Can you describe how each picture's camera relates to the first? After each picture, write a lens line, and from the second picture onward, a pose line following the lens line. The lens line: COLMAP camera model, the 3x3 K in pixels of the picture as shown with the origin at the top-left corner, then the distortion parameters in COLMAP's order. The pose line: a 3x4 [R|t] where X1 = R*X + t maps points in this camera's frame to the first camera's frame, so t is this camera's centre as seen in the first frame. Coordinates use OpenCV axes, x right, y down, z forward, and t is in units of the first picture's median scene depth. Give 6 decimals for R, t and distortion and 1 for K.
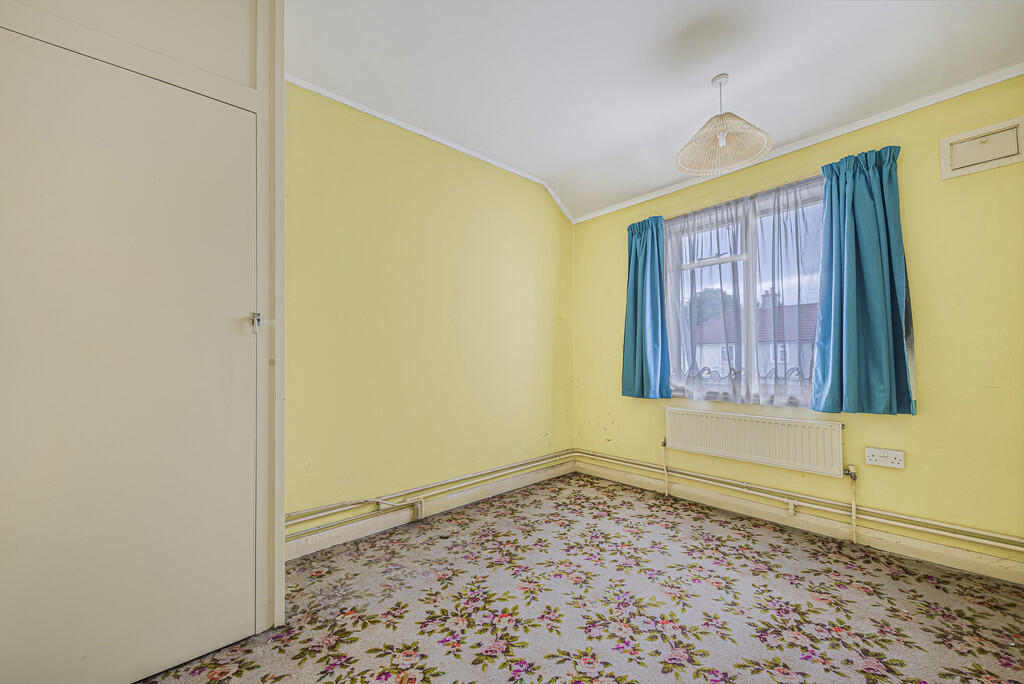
lens RADIAL K [[404.0, 0, 511.7], [0, 404.0, 361.0], [0, 0, 1]] dist [0.002937, 0.000223]
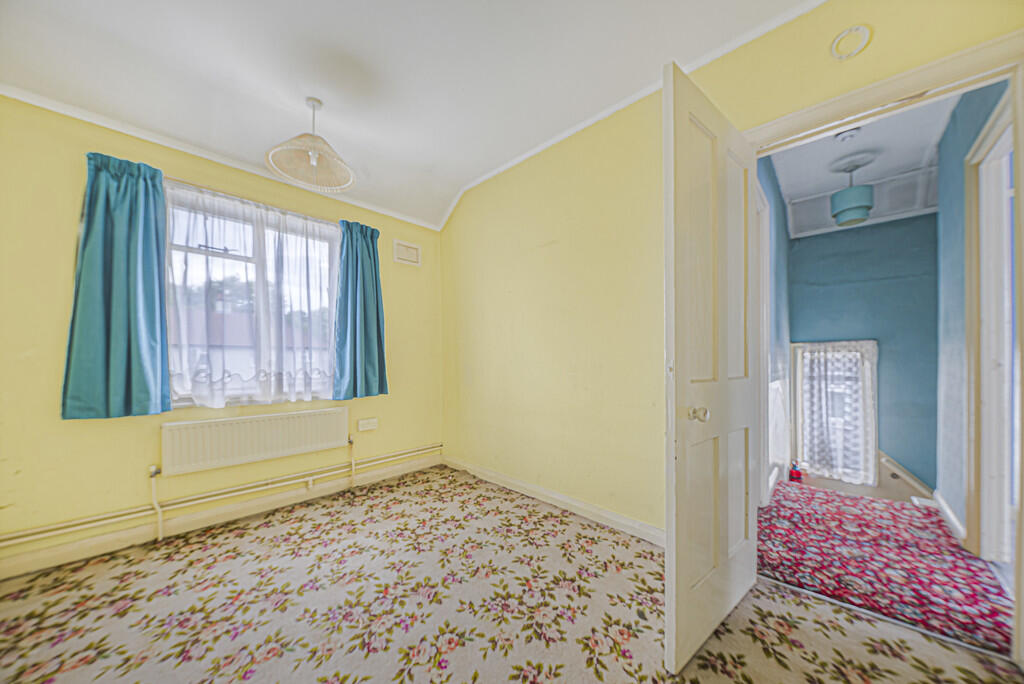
lens RADIAL K [[359.8, 0, 513.3], [0, 359.8, 359.4], [0, 0, 1]] dist [0.021590, -0.008081]
pose [[-0.098975, 0.004250, 0.995081, -0.384538], [0.003978, 0.999985, -0.003875, -0.001479], [-0.995082, 0.003575, -0.098990, 0.424290]]
